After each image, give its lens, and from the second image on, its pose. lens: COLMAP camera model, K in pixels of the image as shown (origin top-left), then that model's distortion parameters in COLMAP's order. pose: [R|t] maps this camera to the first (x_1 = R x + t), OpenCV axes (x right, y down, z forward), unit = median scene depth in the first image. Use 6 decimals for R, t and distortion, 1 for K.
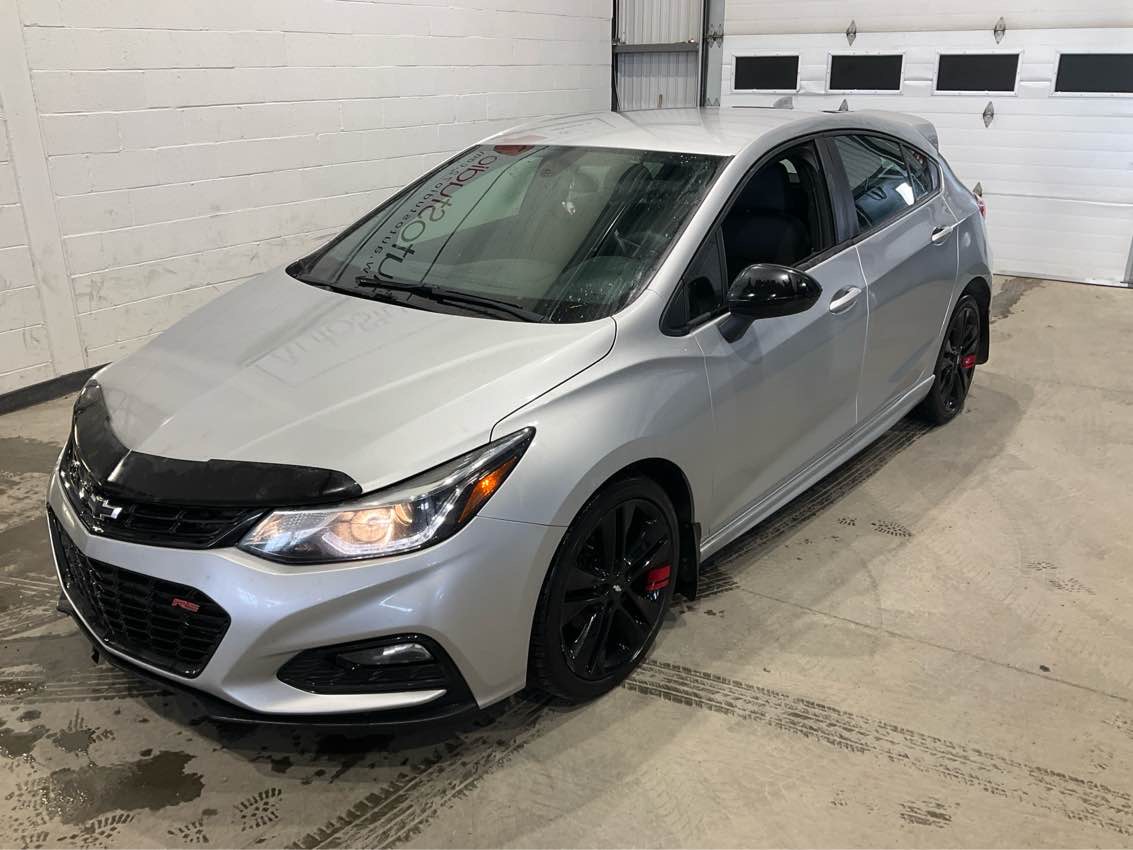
lens RADIAL K [[954.2, 0, 566.5], [0, 954.2, 425.0], [0, 0, 1]] dist [0.084134, -0.212256]
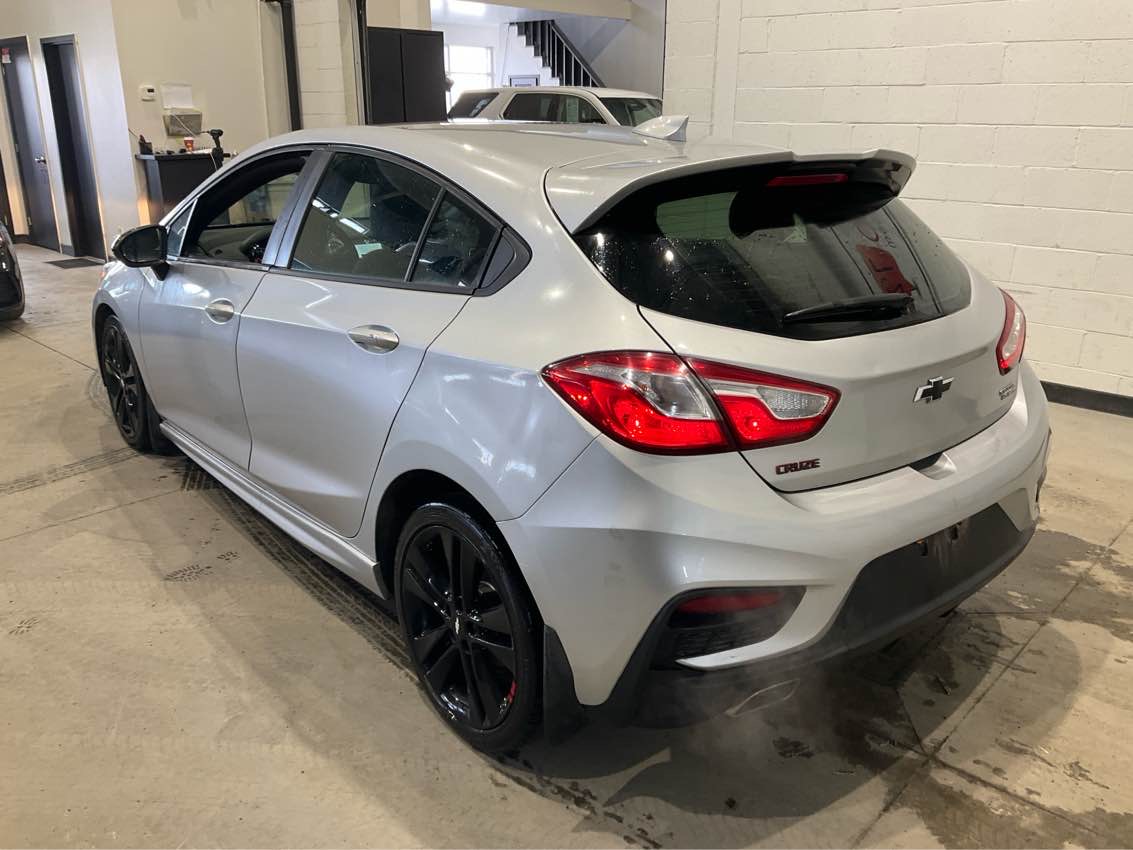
lens RADIAL K [[954.2, 0, 566.5], [0, 954.2, 425.0], [0, 0, 1]] dist [0.084134, -0.212256]
pose [[-0.208026, 0.306826, -0.928753, 1.067325], [-0.344184, 0.865836, 0.363132, -0.465363], [0.915567, 0.395203, -0.074512, 1.345894]]
